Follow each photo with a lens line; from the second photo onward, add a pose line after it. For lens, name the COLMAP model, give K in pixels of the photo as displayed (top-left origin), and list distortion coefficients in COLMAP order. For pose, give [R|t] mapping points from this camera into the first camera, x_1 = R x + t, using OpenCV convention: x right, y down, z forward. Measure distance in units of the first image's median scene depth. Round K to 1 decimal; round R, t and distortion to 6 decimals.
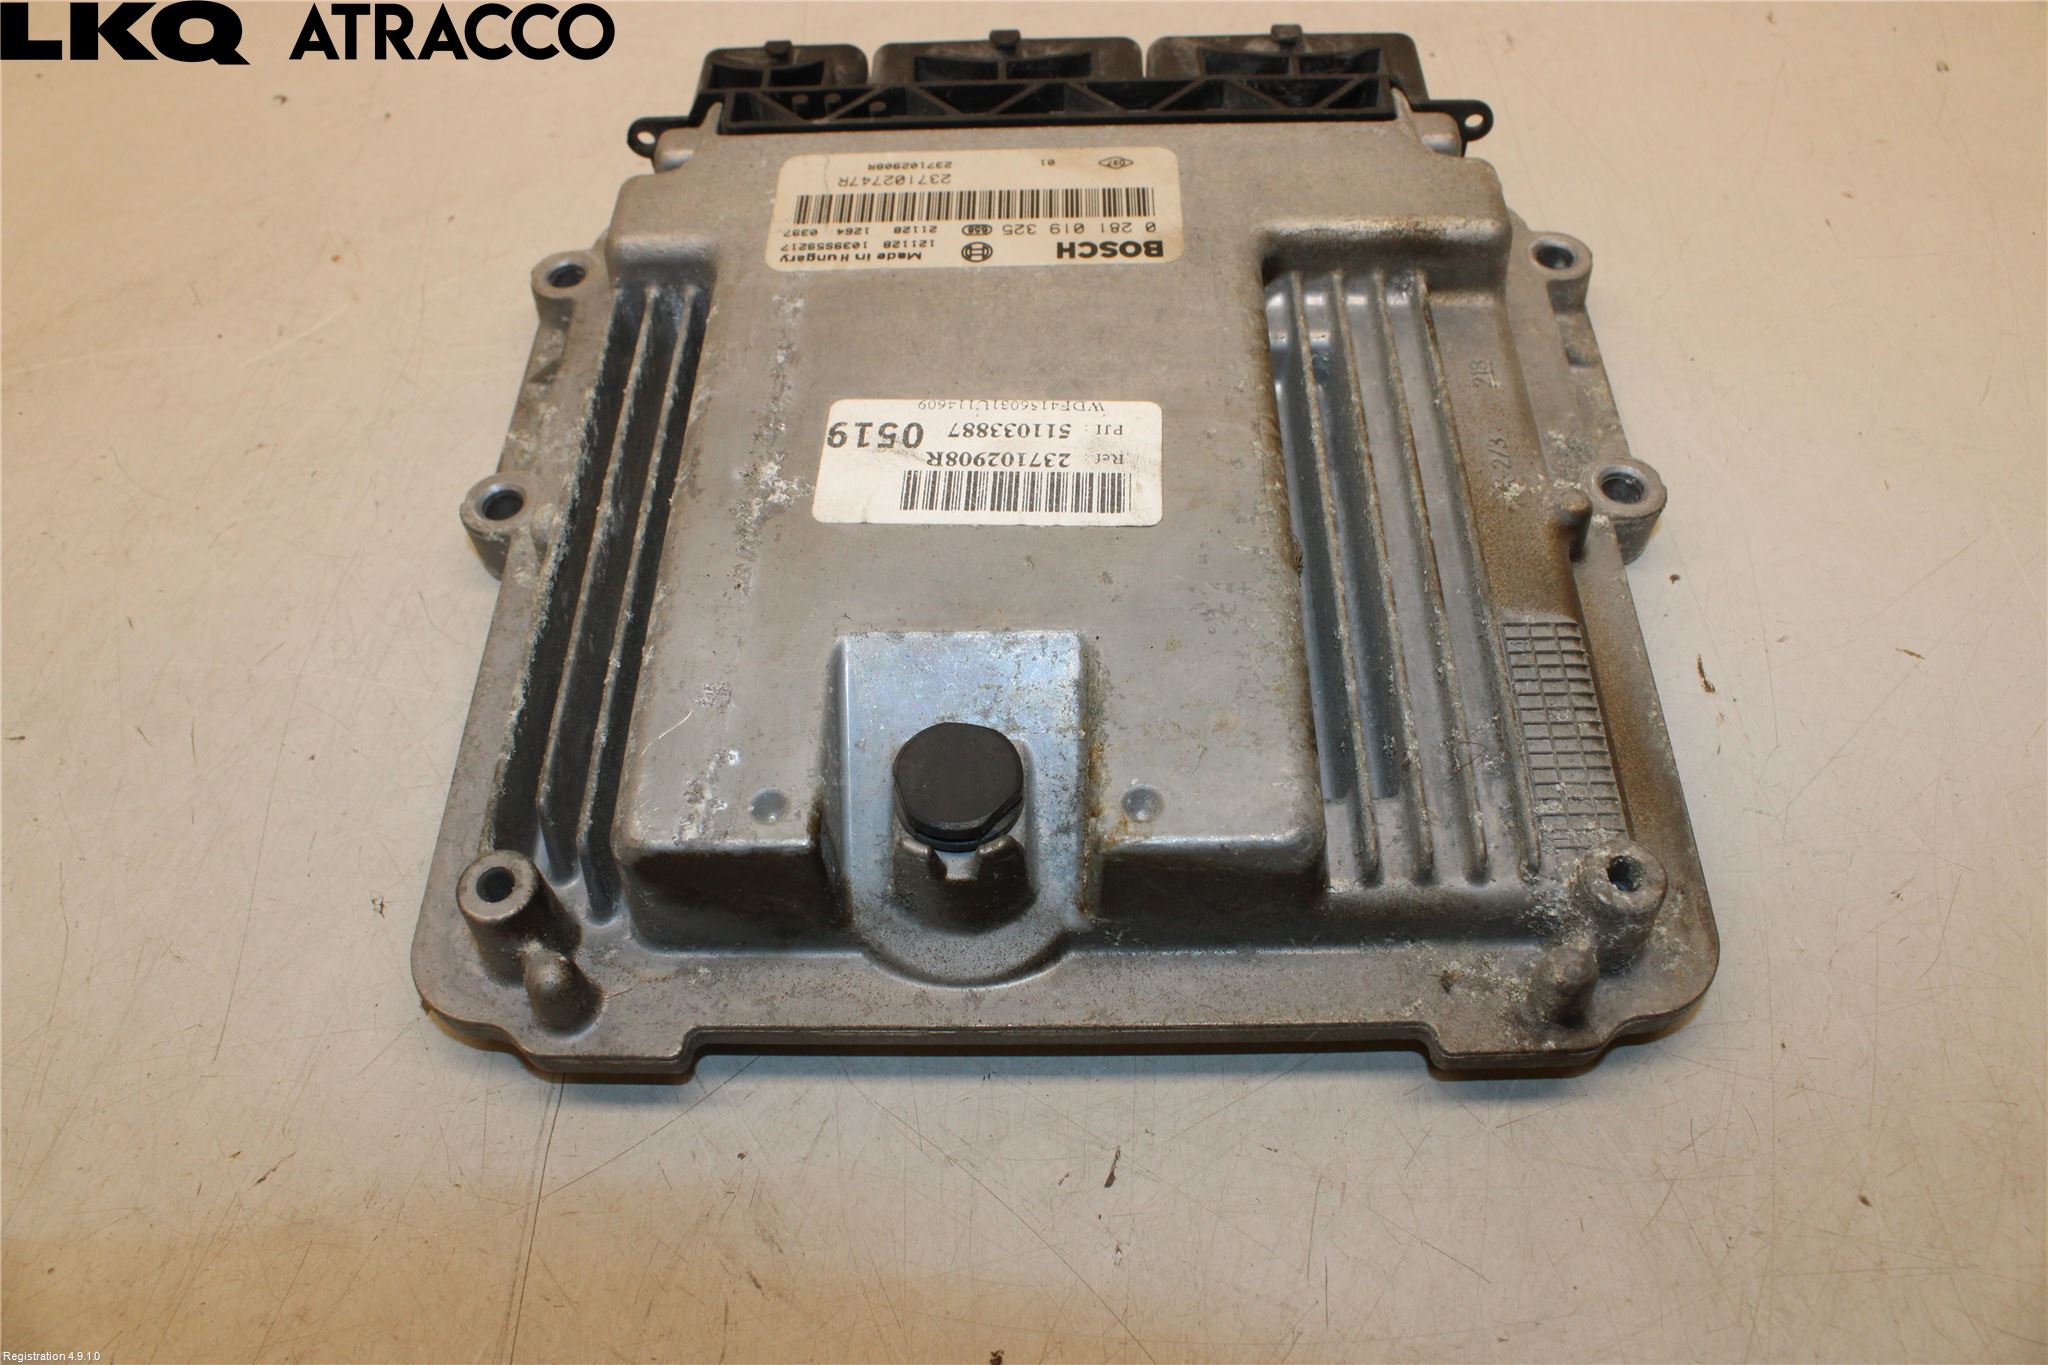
lens RADIAL K [[1621.0, 0, 1024.0], [0, 1621.0, 682.5], [0, 0, 1]] dist [-0.166790, 0.114376]
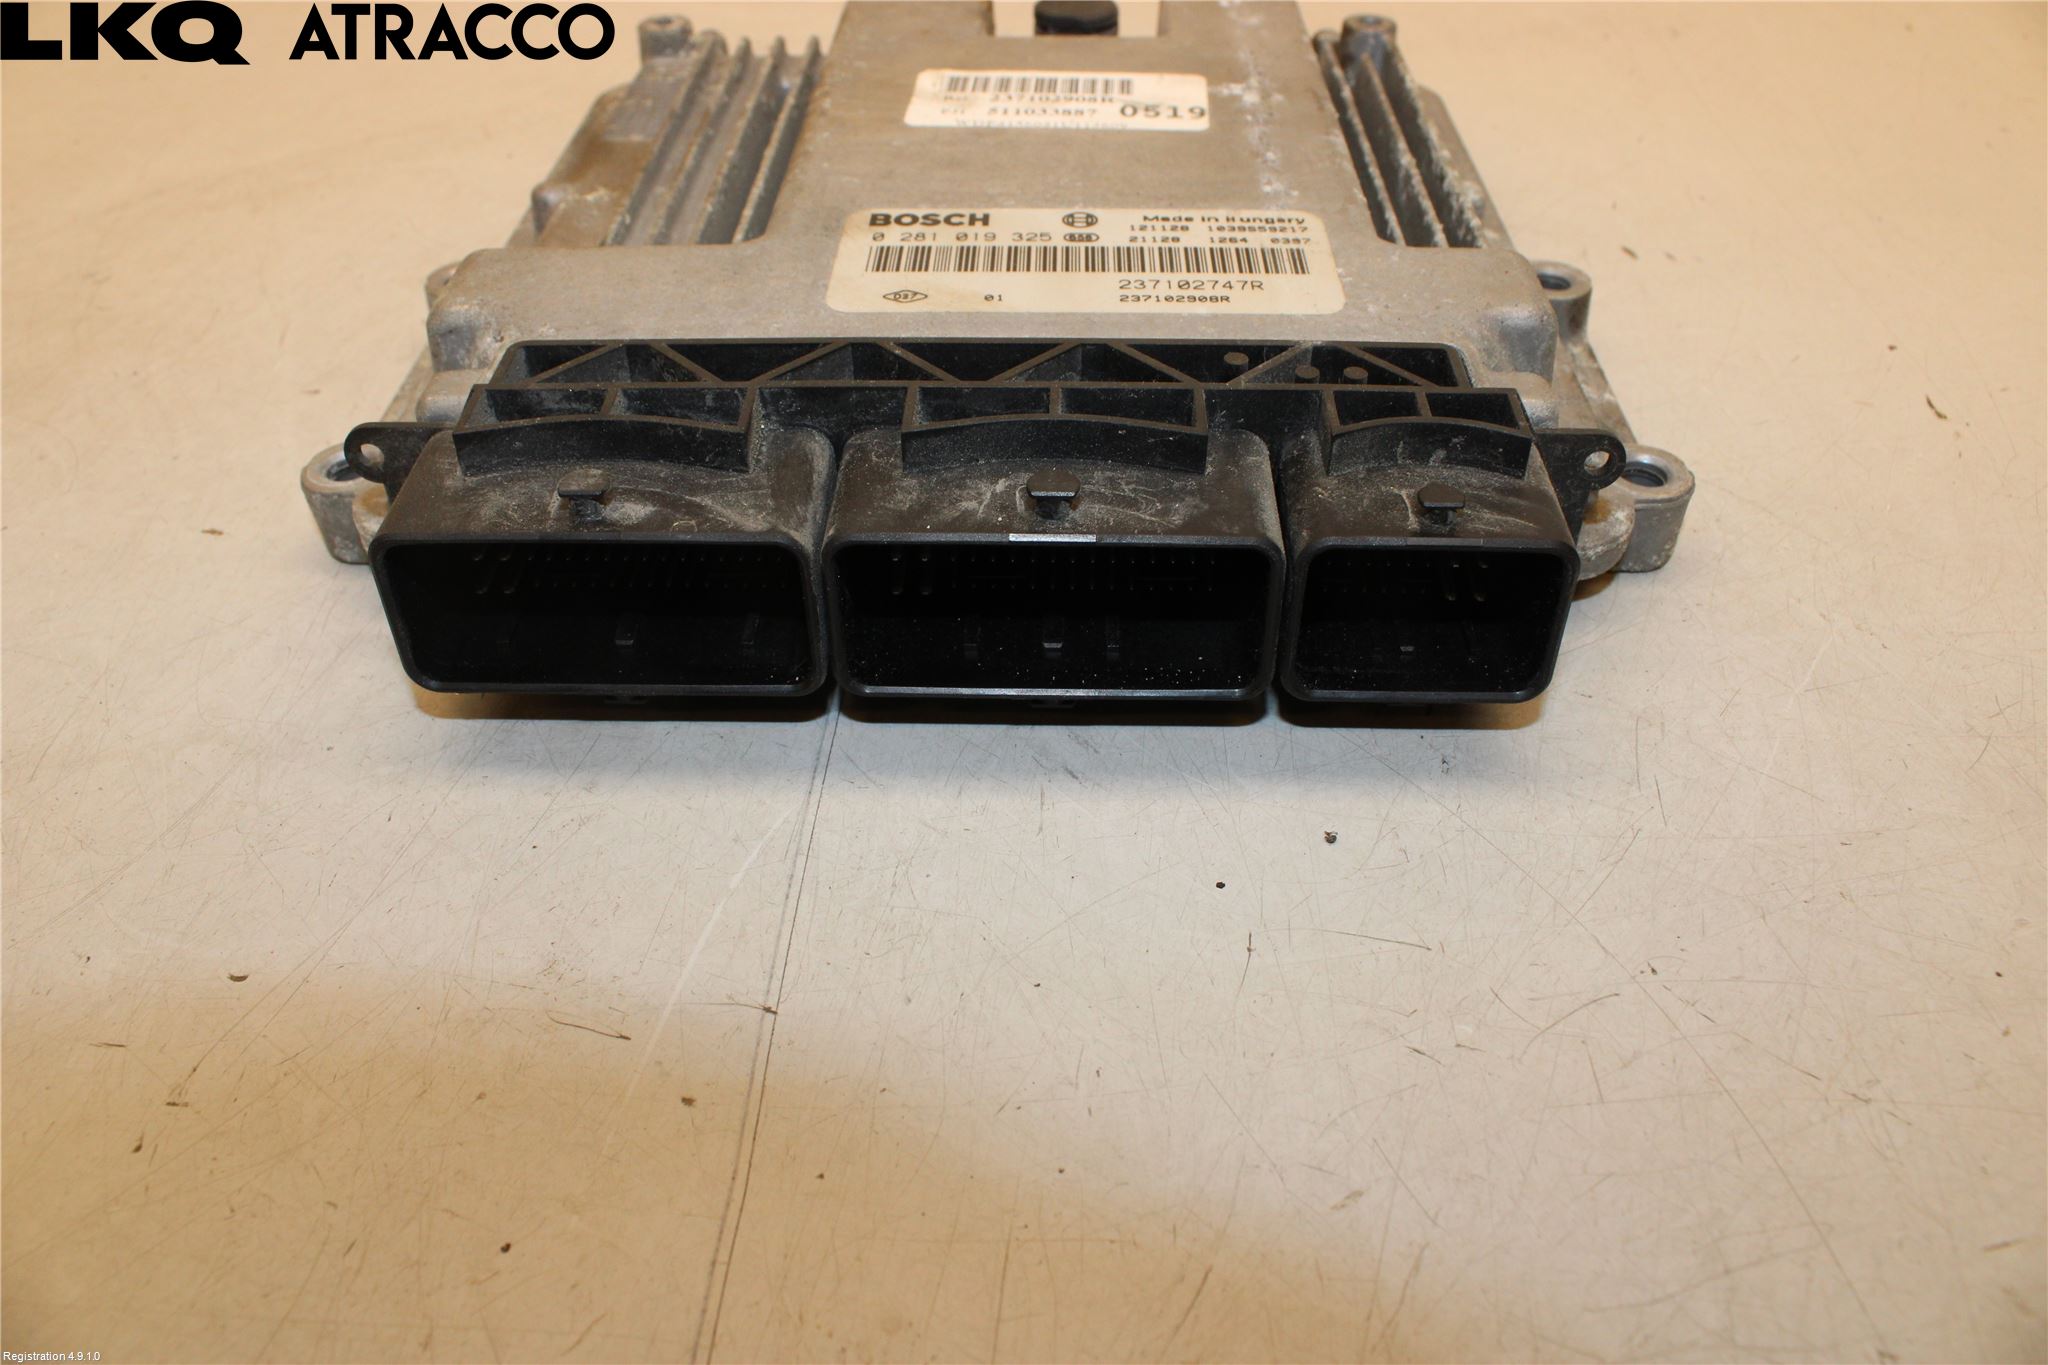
lens RADIAL K [[1621.0, 0, 1024.0], [0, 1621.0, 682.5], [0, 0, 1]] dist [-0.166790, 0.114376]
pose [[-0.998868, 0.026312, 0.039627, -0.026666], [0.037019, -0.093099, 0.994968, -1.166773], [0.029869, 0.995309, 0.092020, 1.169896]]
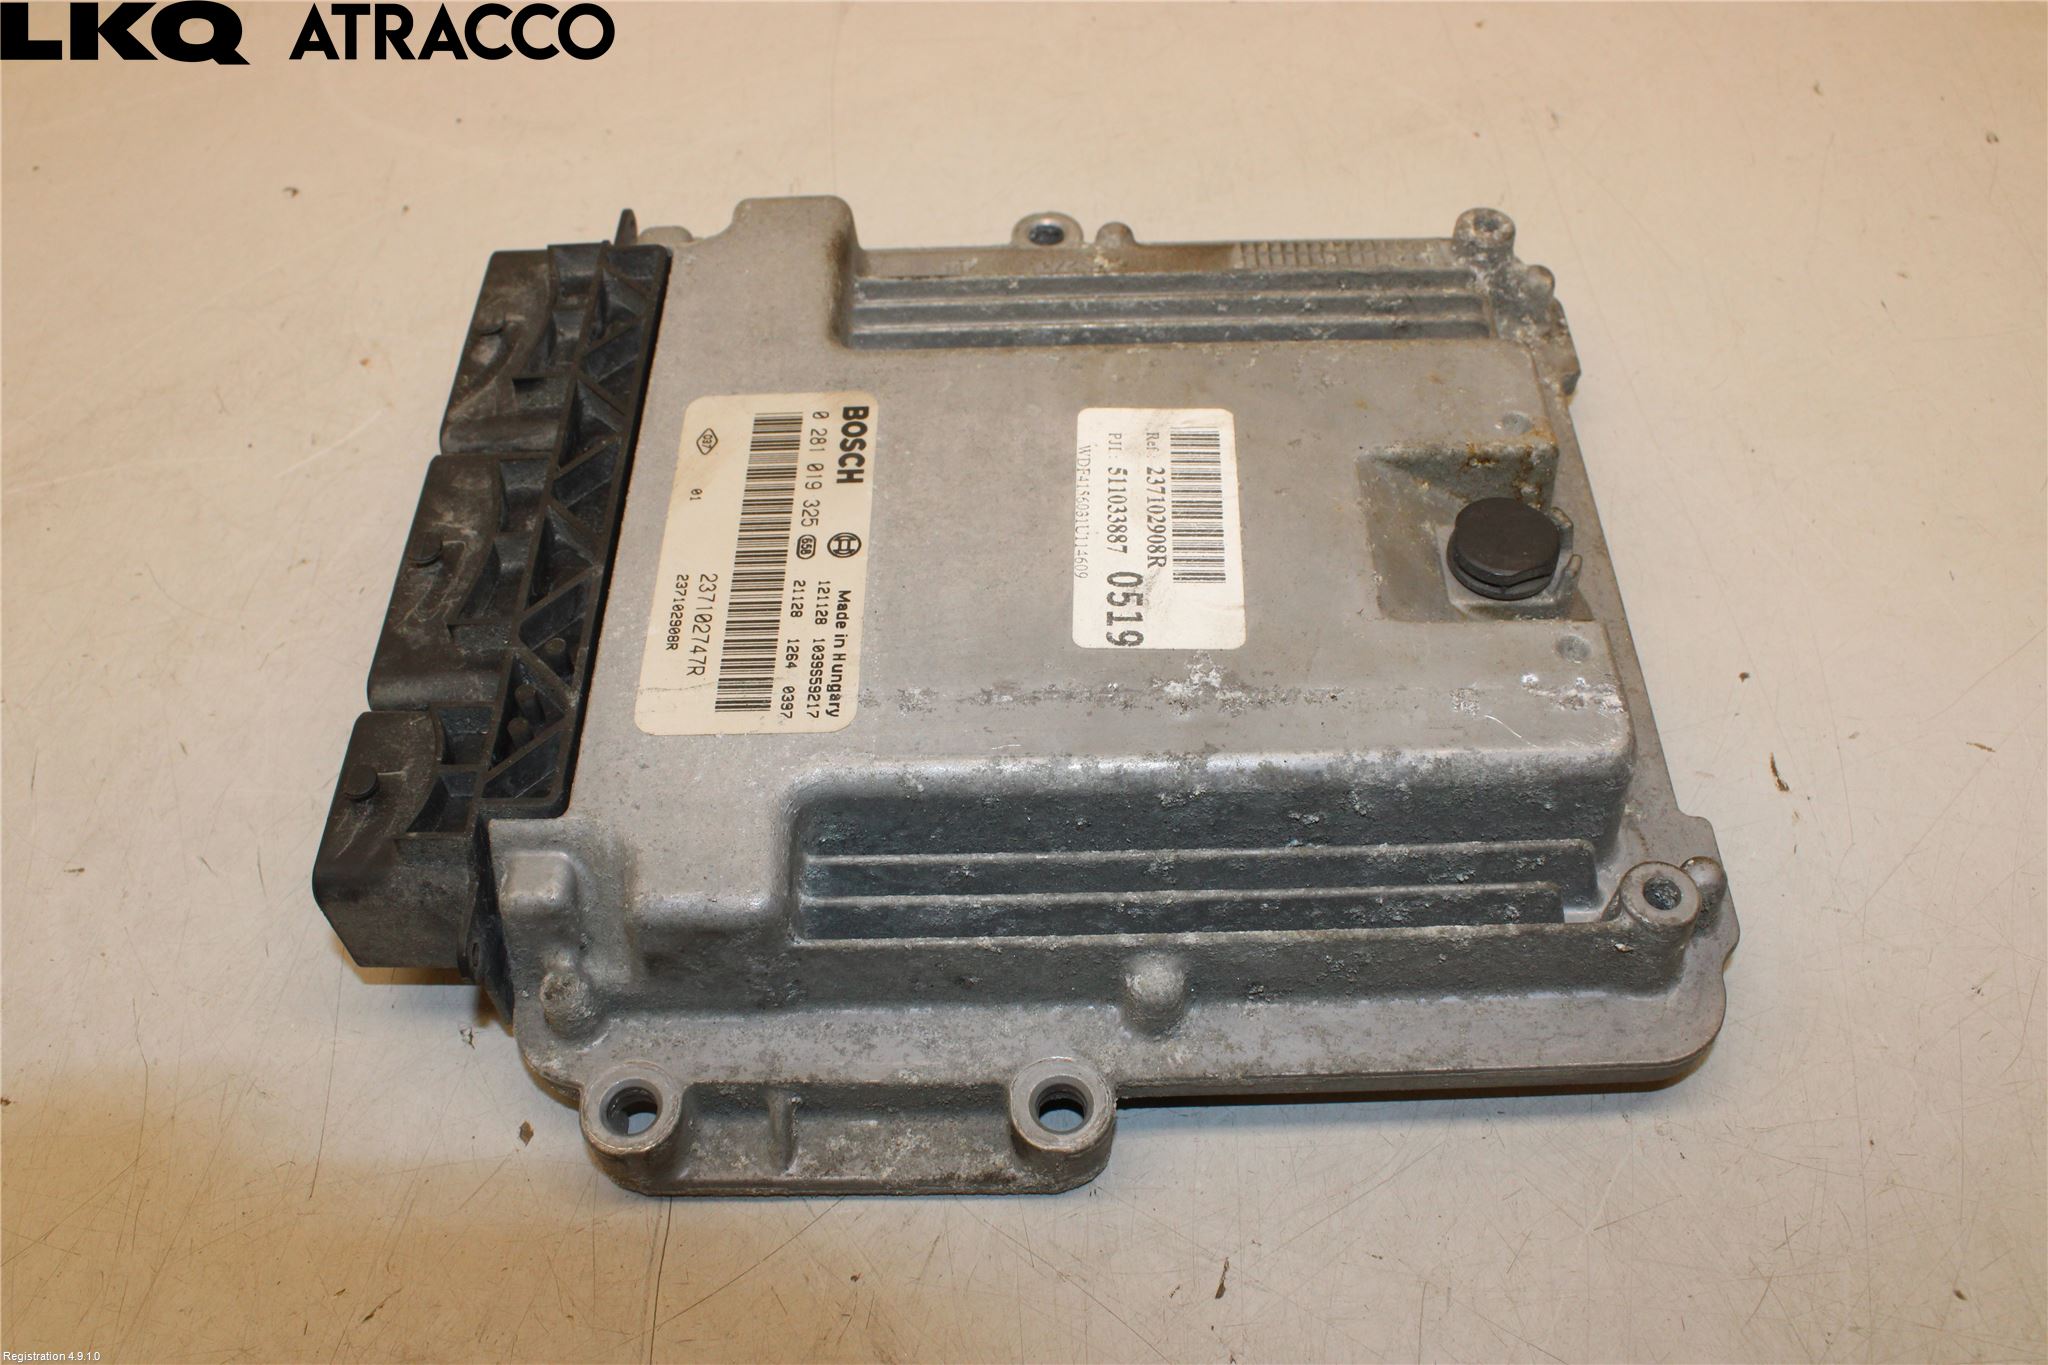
lens RADIAL K [[1803.5, 0, 1024.0], [0, 1803.5, 682.5], [0, 0, 1]] dist [-0.140877, 0.000809]
pose [[-0.013430, -0.761490, 0.648038, -0.759489], [0.827356, 0.355487, 0.434869, -0.603962], [-0.561517, 0.541998, 0.625249, 0.338430]]
